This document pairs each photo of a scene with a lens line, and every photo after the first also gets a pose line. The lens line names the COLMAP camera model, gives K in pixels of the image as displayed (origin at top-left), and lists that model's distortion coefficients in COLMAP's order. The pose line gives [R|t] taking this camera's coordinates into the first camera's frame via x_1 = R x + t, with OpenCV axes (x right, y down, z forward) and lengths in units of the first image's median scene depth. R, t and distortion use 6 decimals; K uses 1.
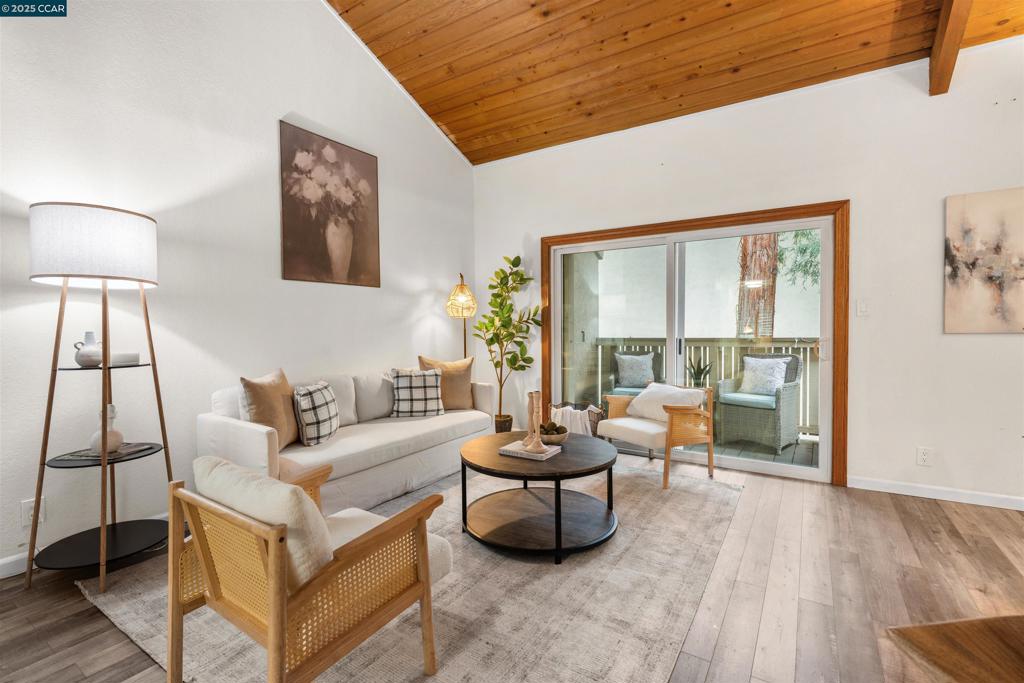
lens RADIAL K [[458.2, 0, 510.5], [0, 458.2, 335.7], [0, 0, 1]] dist [-0.008217, 0.002839]
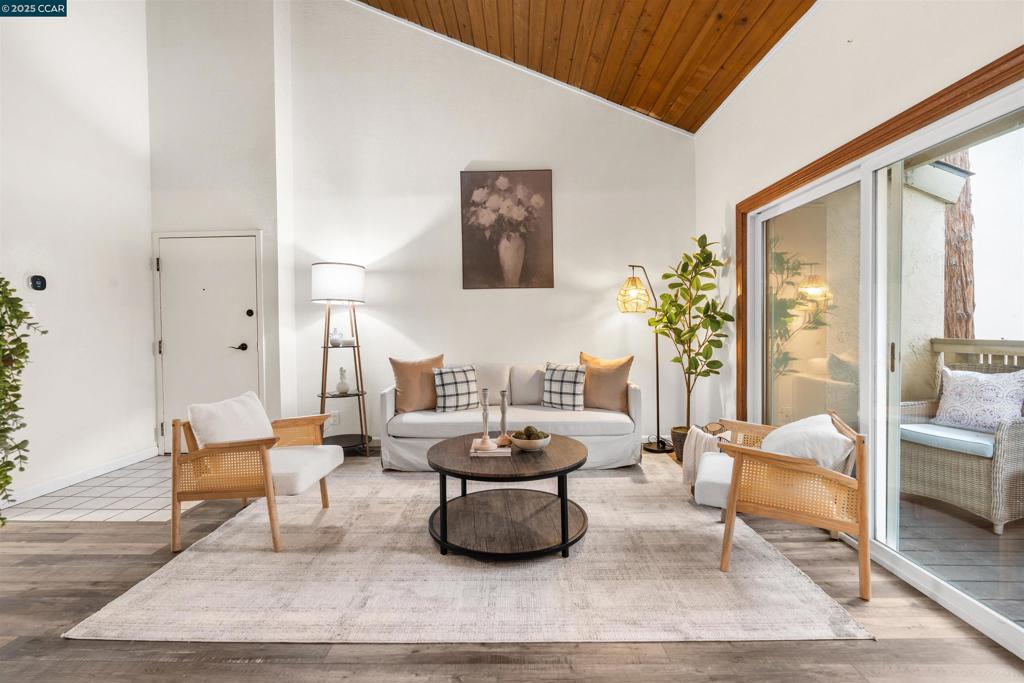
lens RADIAL K [[458.2, 0, 513.1], [0, 458.2, 335.1], [0, 0, 1]] dist [-0.008217, 0.002839]
pose [[0.536954, 0.016001, -0.843460, 0.640834], [-0.007272, 0.999871, 0.014339, -0.007478], [0.843580, -0.001566, 0.537001, 0.353161]]
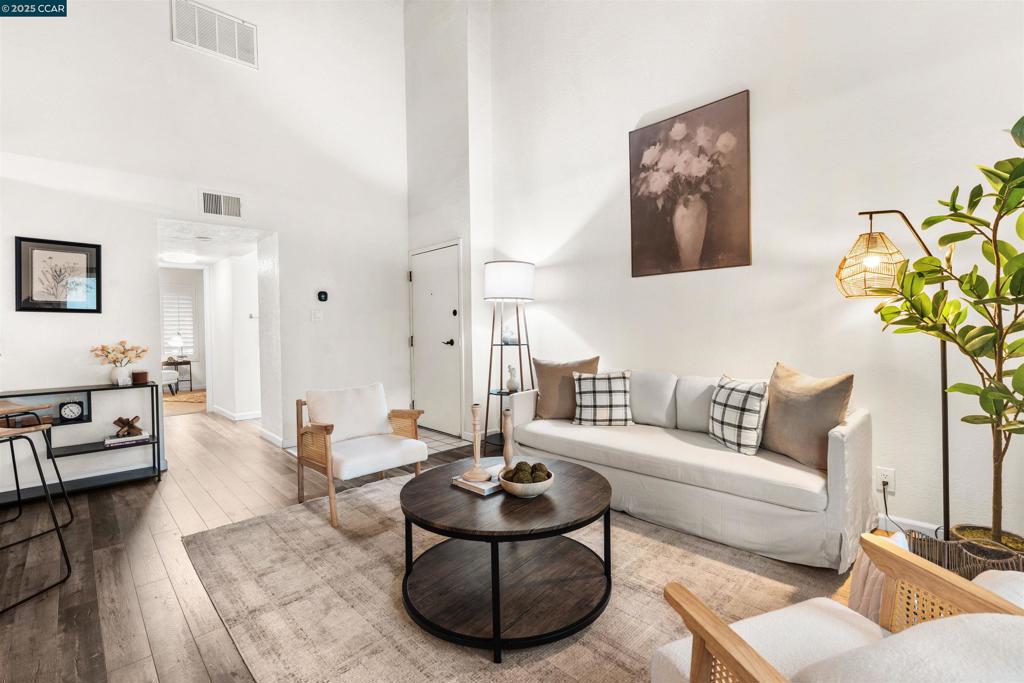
lens RADIAL K [[458.2, 0, 514.4], [0, 458.2, 337.3], [0, 0, 1]] dist [-0.008217, 0.002839]
pose [[-0.211937, 0.034016, -0.976691, 0.565393], [0.002281, 0.999409, 0.034313, -0.016122], [0.977281, 0.005044, -0.211889, 0.847769]]
